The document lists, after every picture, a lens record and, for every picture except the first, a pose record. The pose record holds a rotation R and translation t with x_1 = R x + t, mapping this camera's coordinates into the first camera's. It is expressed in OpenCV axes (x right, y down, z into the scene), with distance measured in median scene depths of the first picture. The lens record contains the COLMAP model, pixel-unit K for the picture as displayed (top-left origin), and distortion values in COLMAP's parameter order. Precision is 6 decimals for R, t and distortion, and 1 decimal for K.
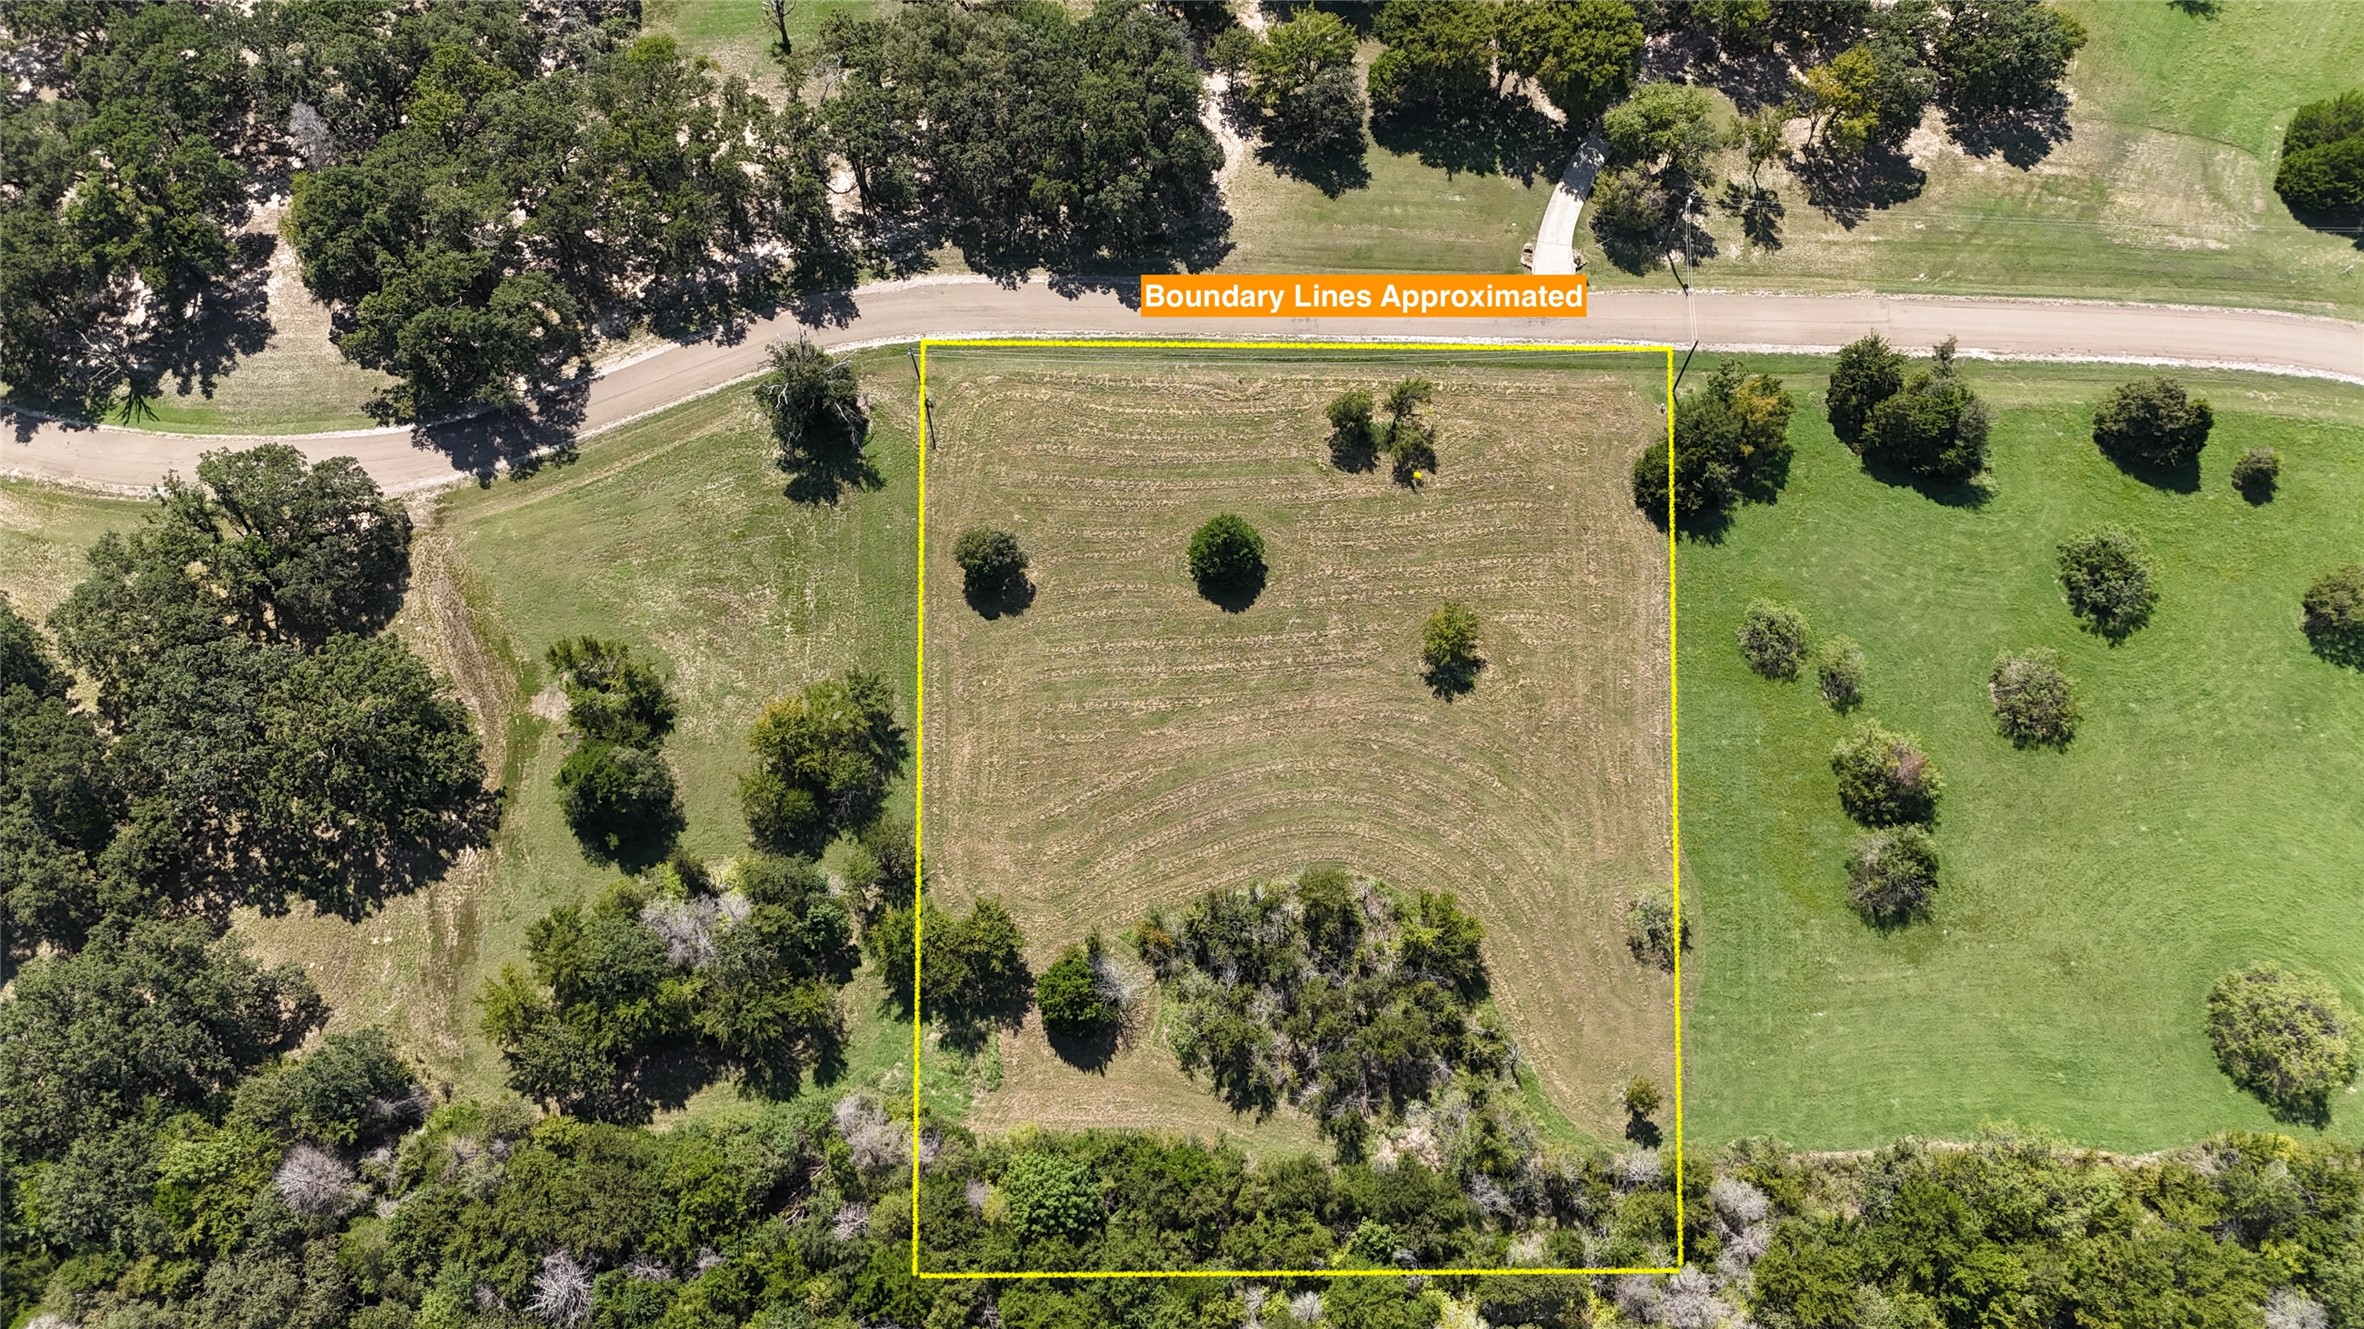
lens RADIAL K [[1738.4, 0, 1182.7], [0, 1738.4, 665.7], [0, 0, 1]] dist [0.073411, -0.070227]
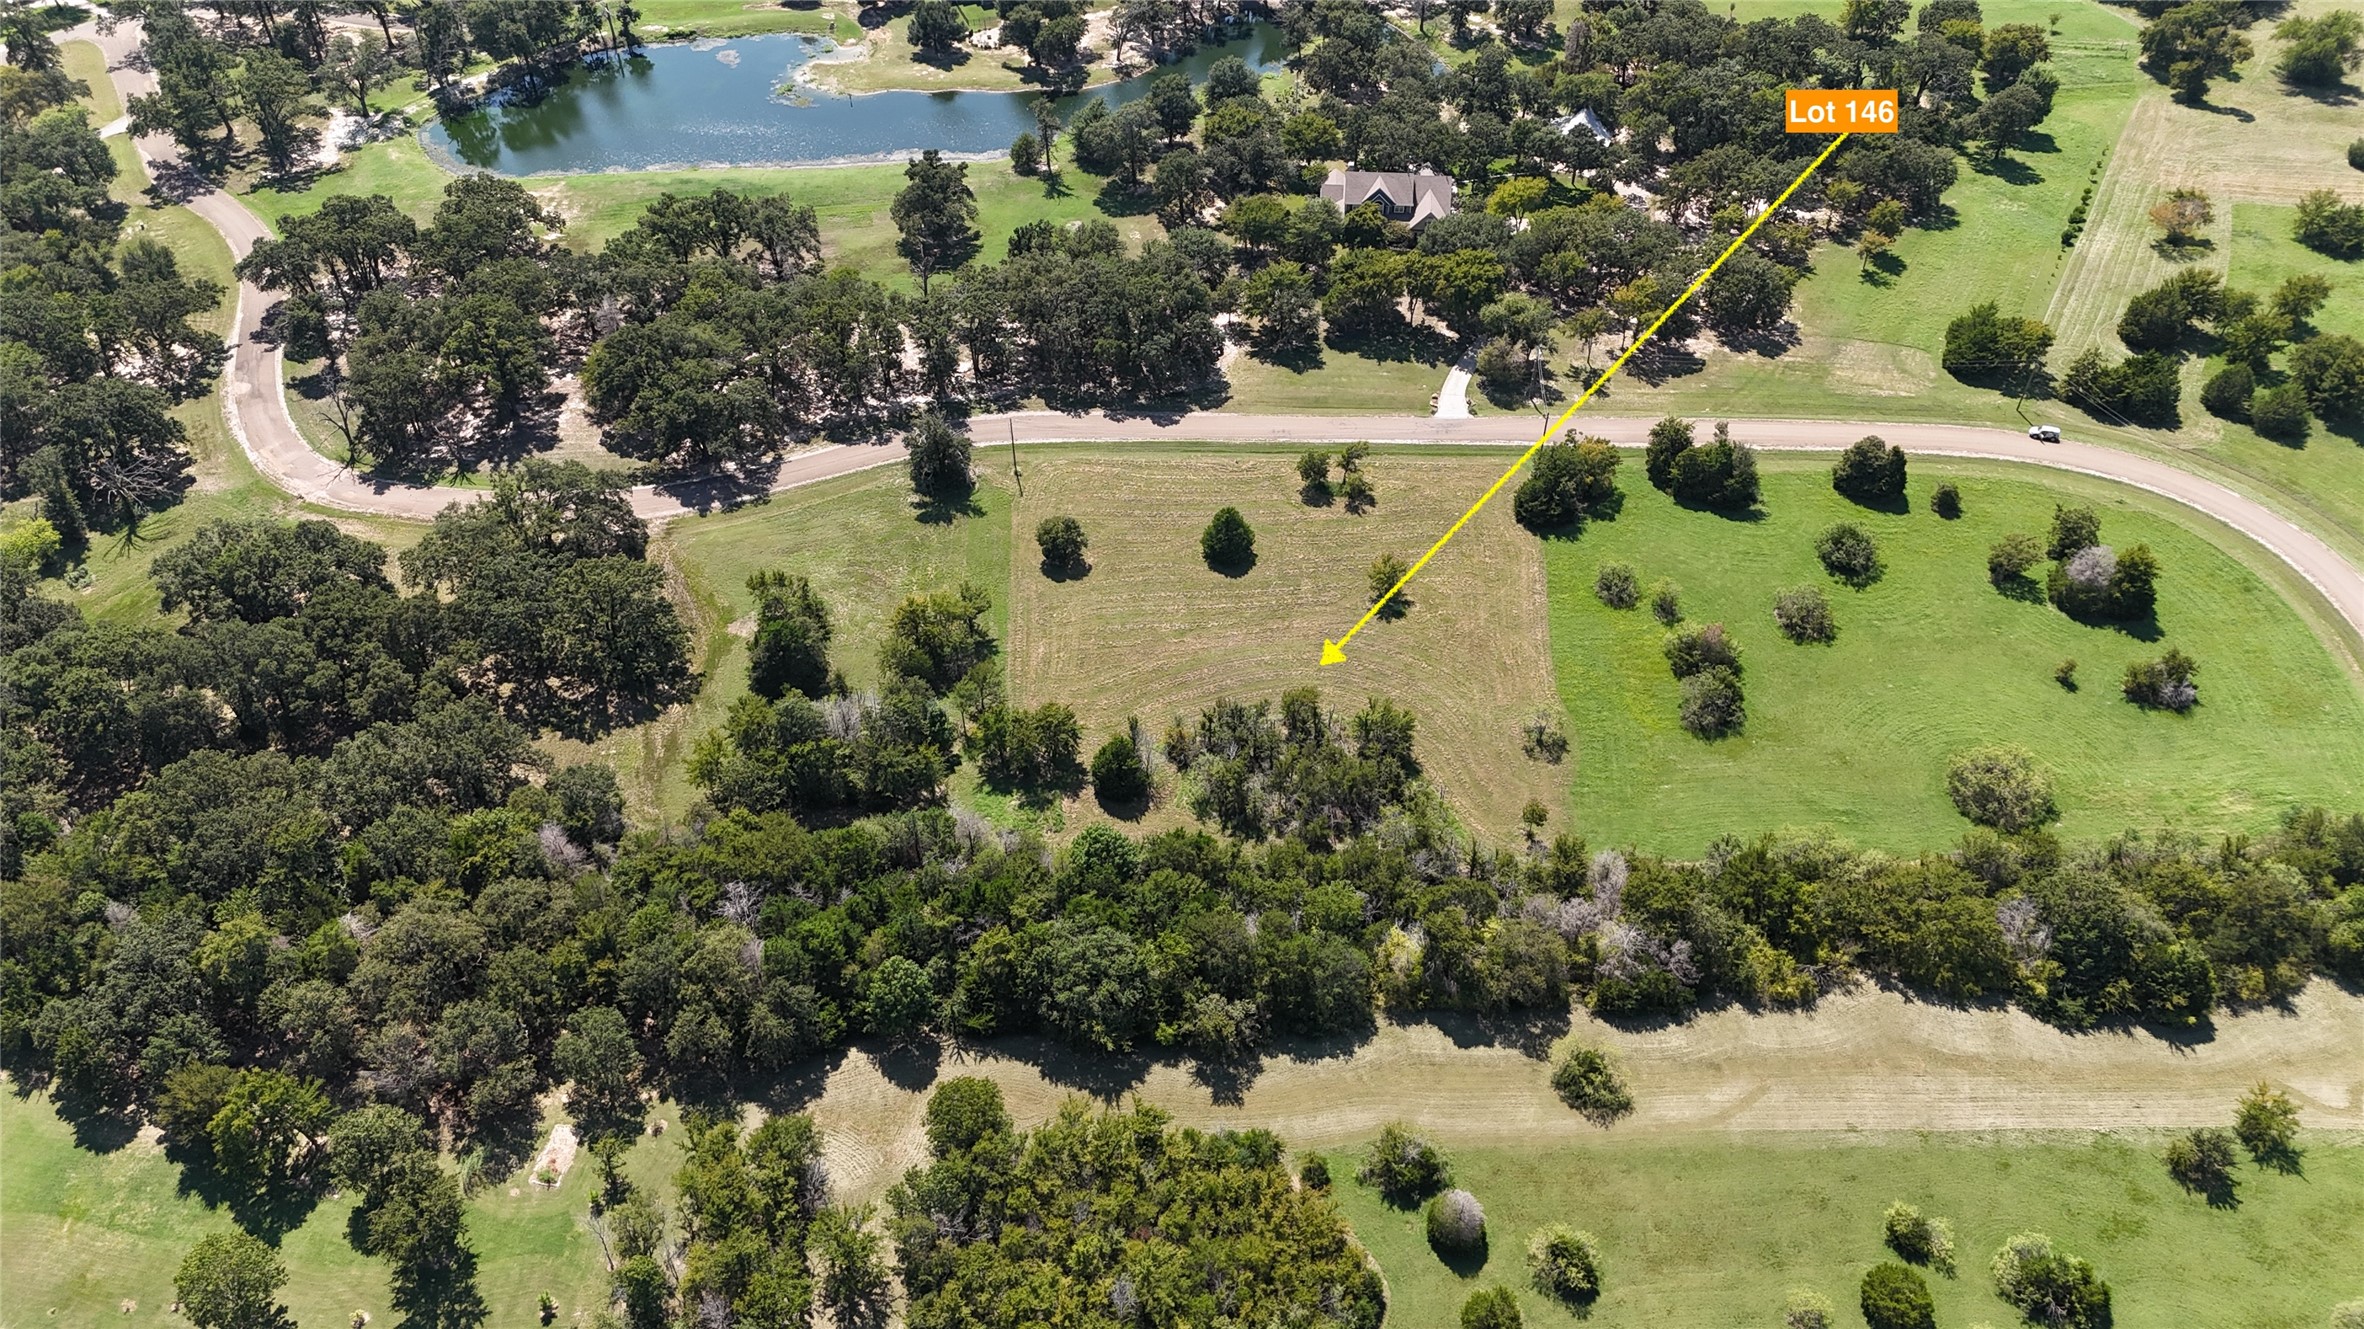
lens RADIAL K [[1738.4, 0, 1187.5], [0, 1738.4, 663.3], [0, 0, 1]] dist [0.073411, -0.070227]
pose [[0.999984, 0.005264, 0.002124, -0.010019], [-0.003950, 0.914059, -0.405561, 0.582563], [-0.004076, 0.405546, 0.914065, -0.242290]]
